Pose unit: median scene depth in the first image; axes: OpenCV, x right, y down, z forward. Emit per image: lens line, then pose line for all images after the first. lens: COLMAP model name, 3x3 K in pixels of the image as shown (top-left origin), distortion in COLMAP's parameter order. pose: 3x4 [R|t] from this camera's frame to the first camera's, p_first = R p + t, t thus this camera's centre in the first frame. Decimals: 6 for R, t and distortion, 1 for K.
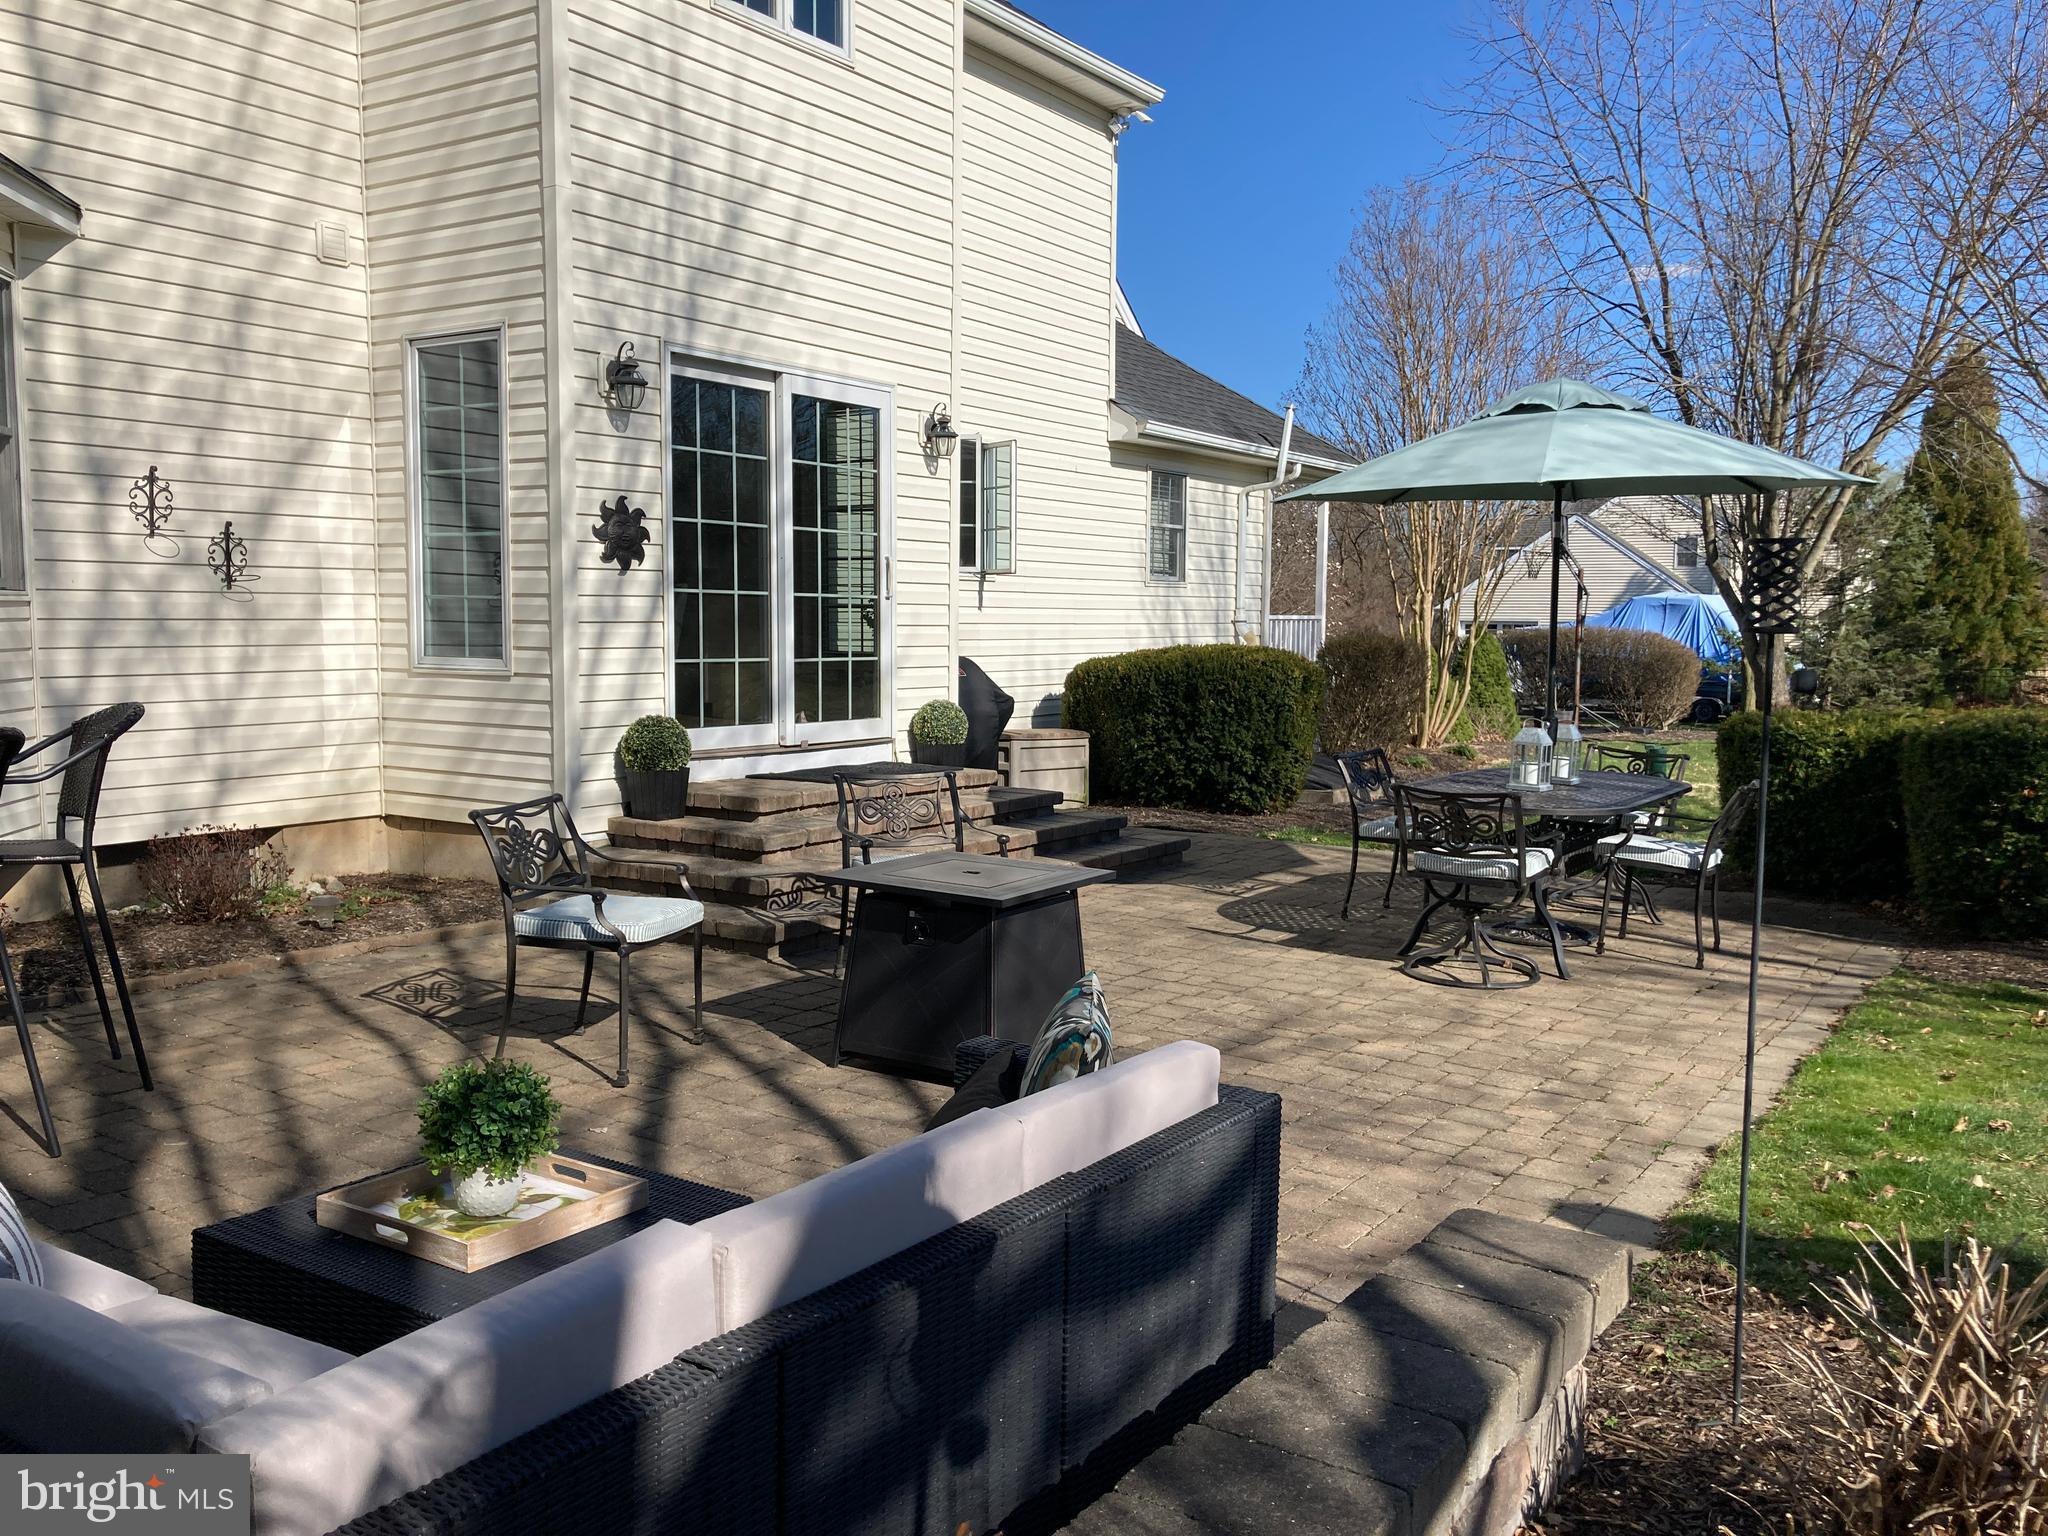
lens RADIAL K [[1667.6, 0, 1055.3], [0, 1667.6, 767.9], [0, 0, 1]] dist [0.039491, 0.006408]
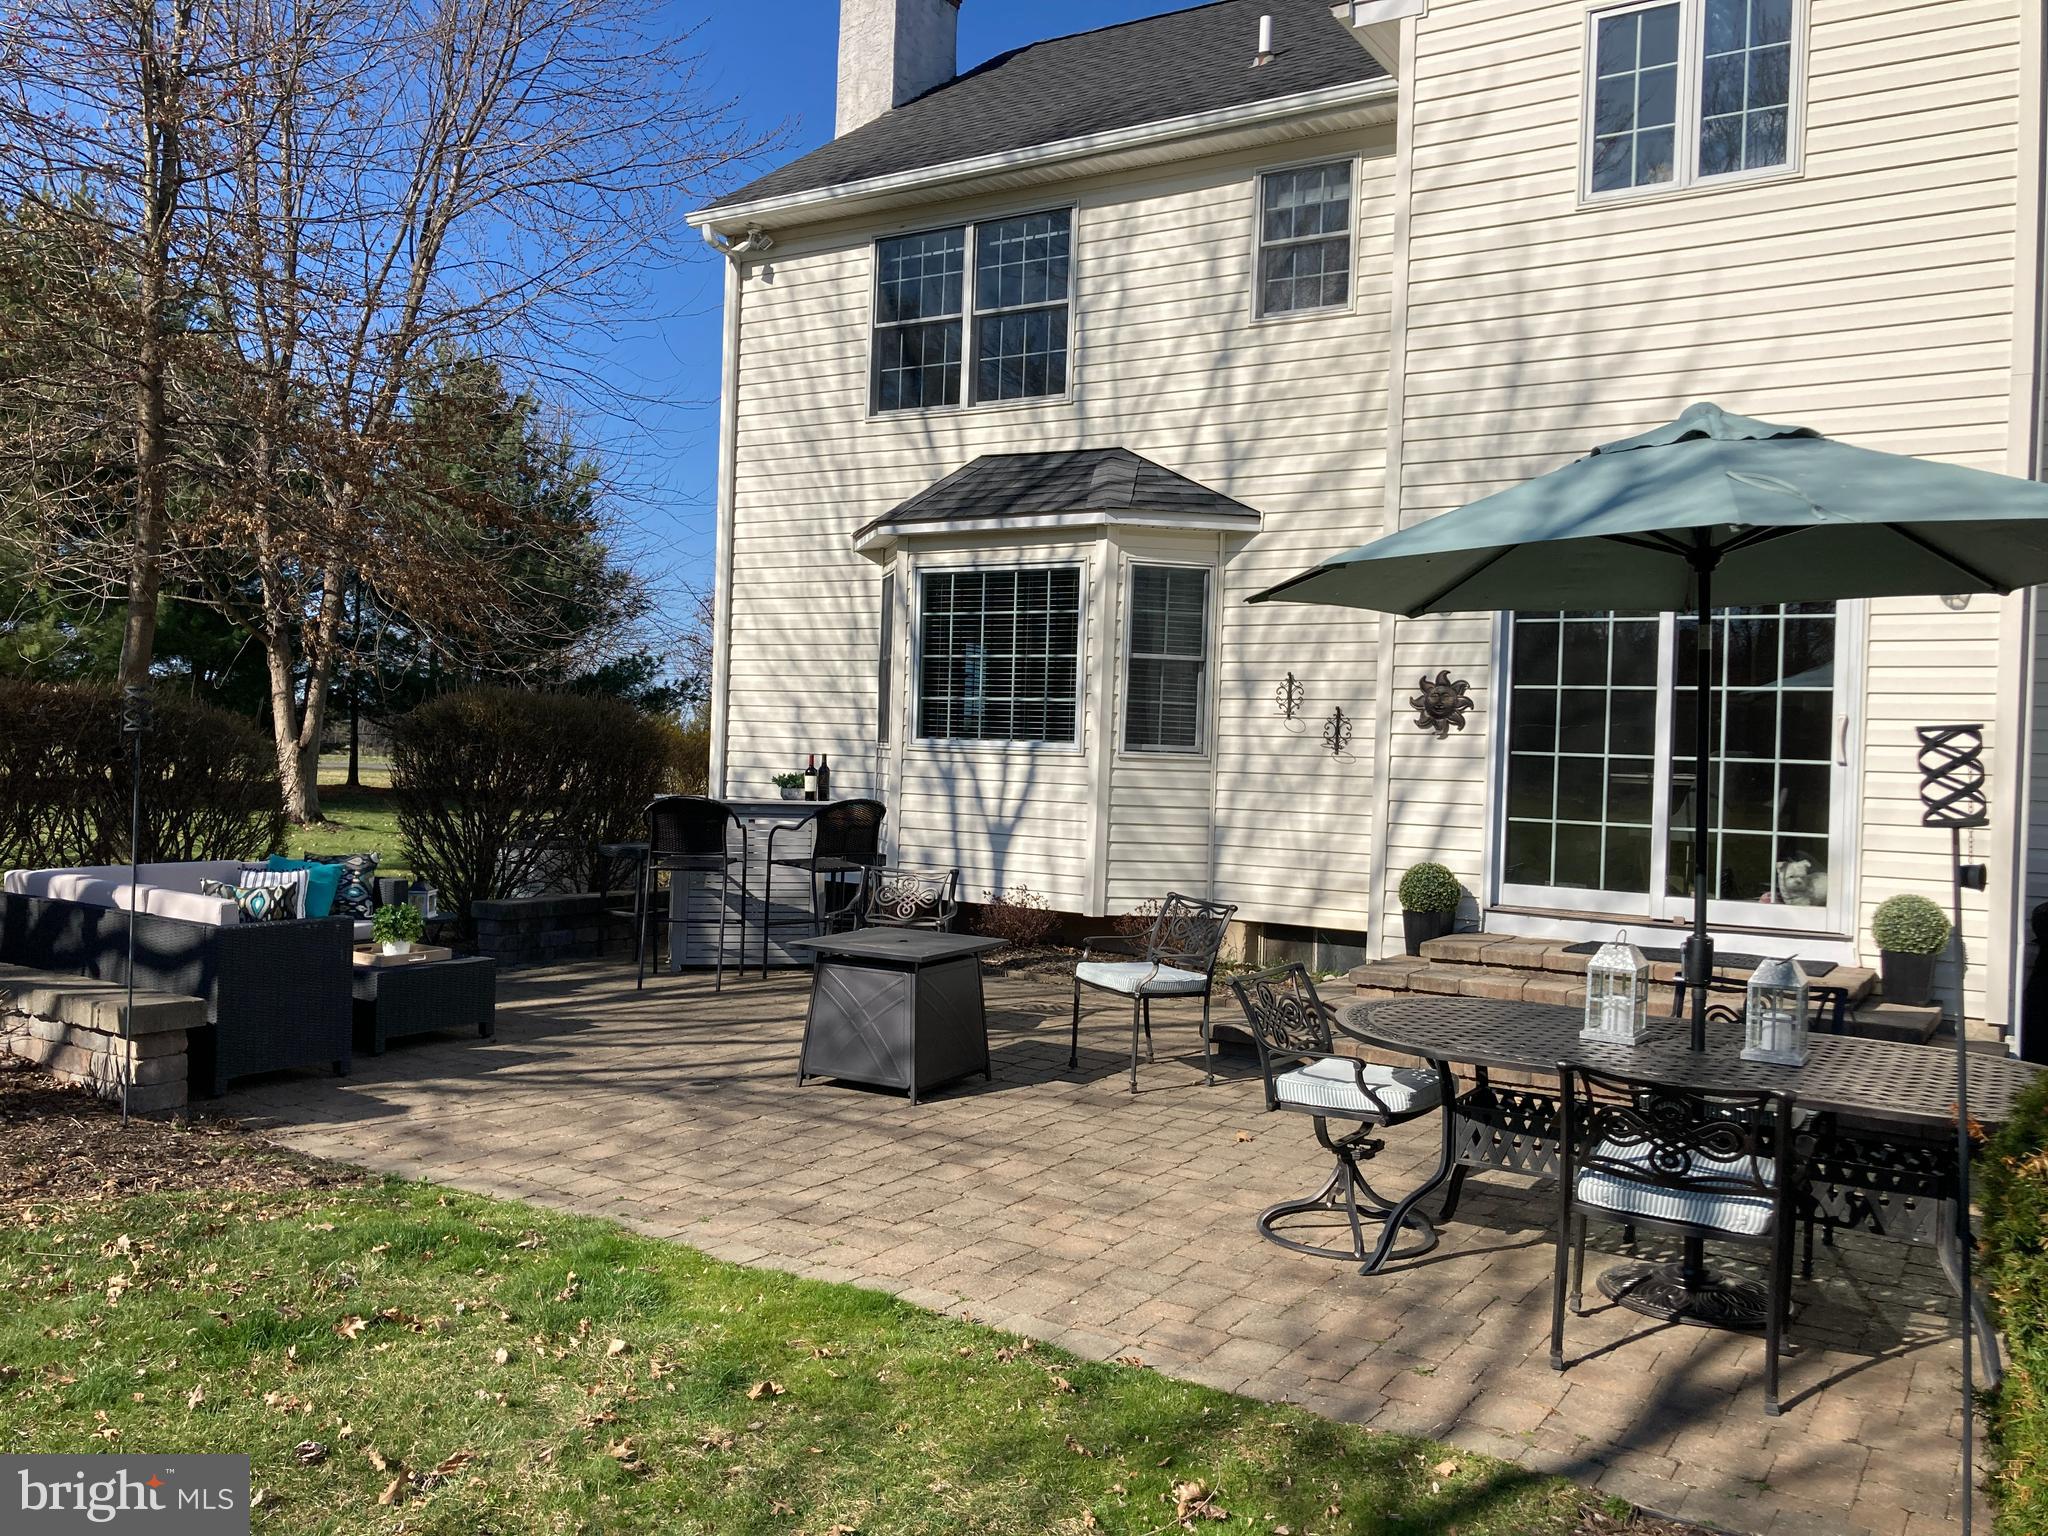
lens RADIAL K [[1622.3, 0, 1024.0], [0, 1622.3, 768.0], [0, 0, 1]] dist [0.070465, -0.168898]
pose [[0.041975, 0.002056, -0.999117, 0.836236], [-0.122245, 0.992495, -0.003093, -0.058168], [0.991612, 0.122267, 0.041912, 0.678045]]
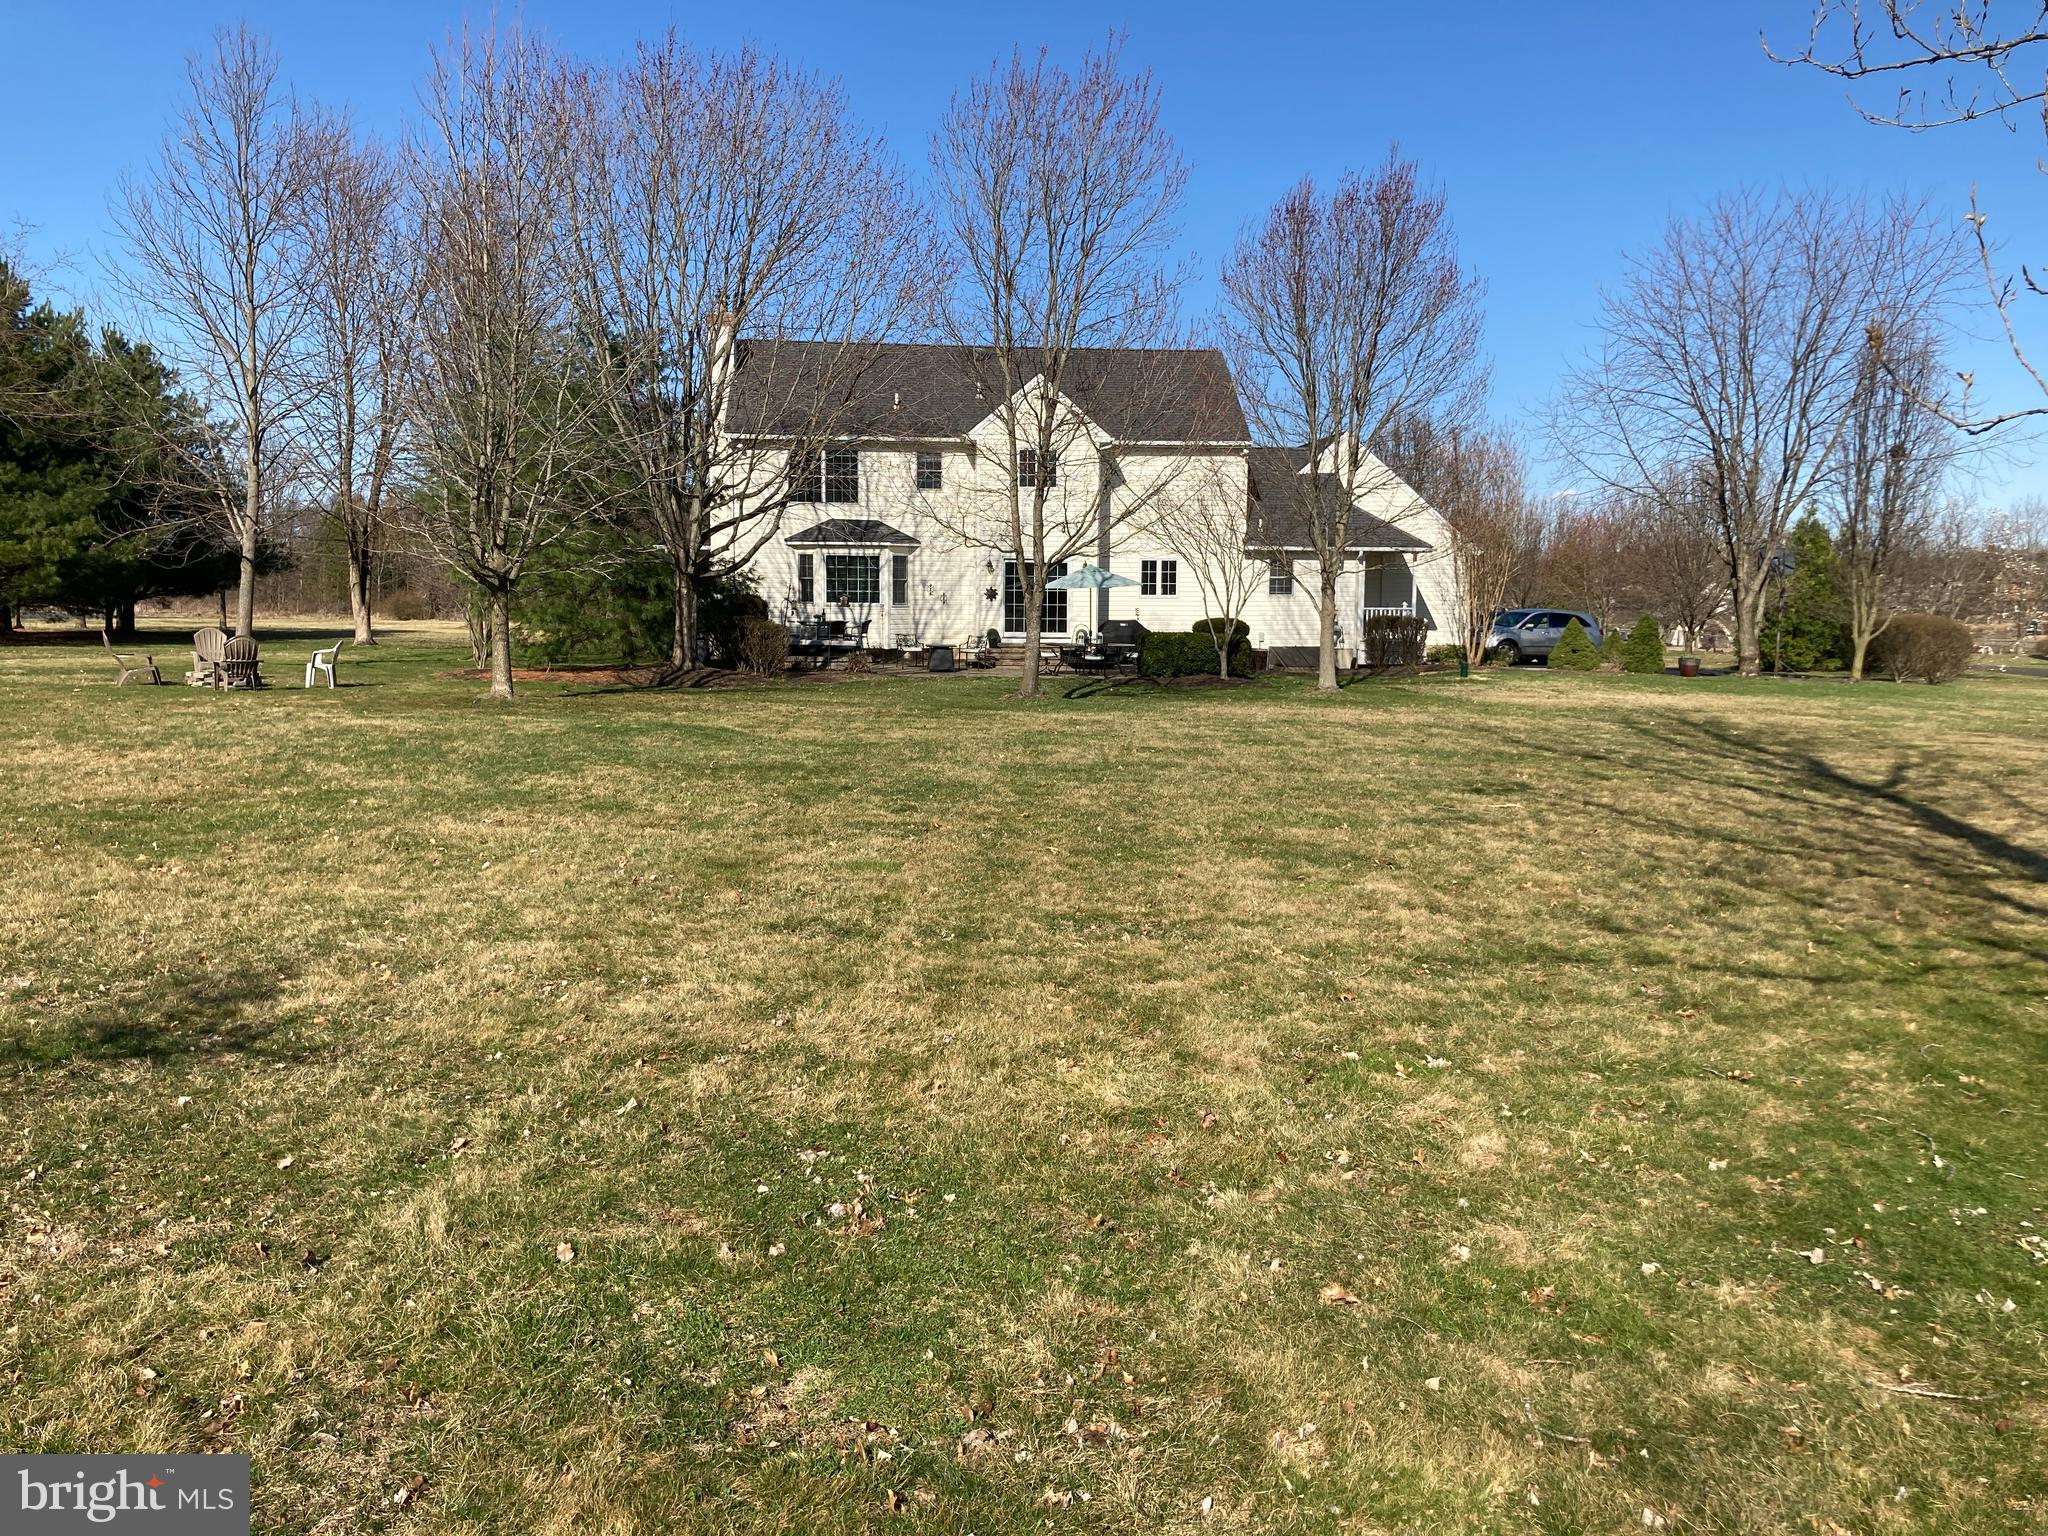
lens RADIAL K [[1622.3, 0, 1024.0], [0, 1622.3, 768.0], [0, 0, 1]] dist [0.070465, -0.168898]
pose [[0.646997, 0.084768, -0.757766, 3.727598], [-0.071276, 0.996173, 0.050581, 0.140572], [0.759154, 0.021285, 0.650563, -2.233947]]
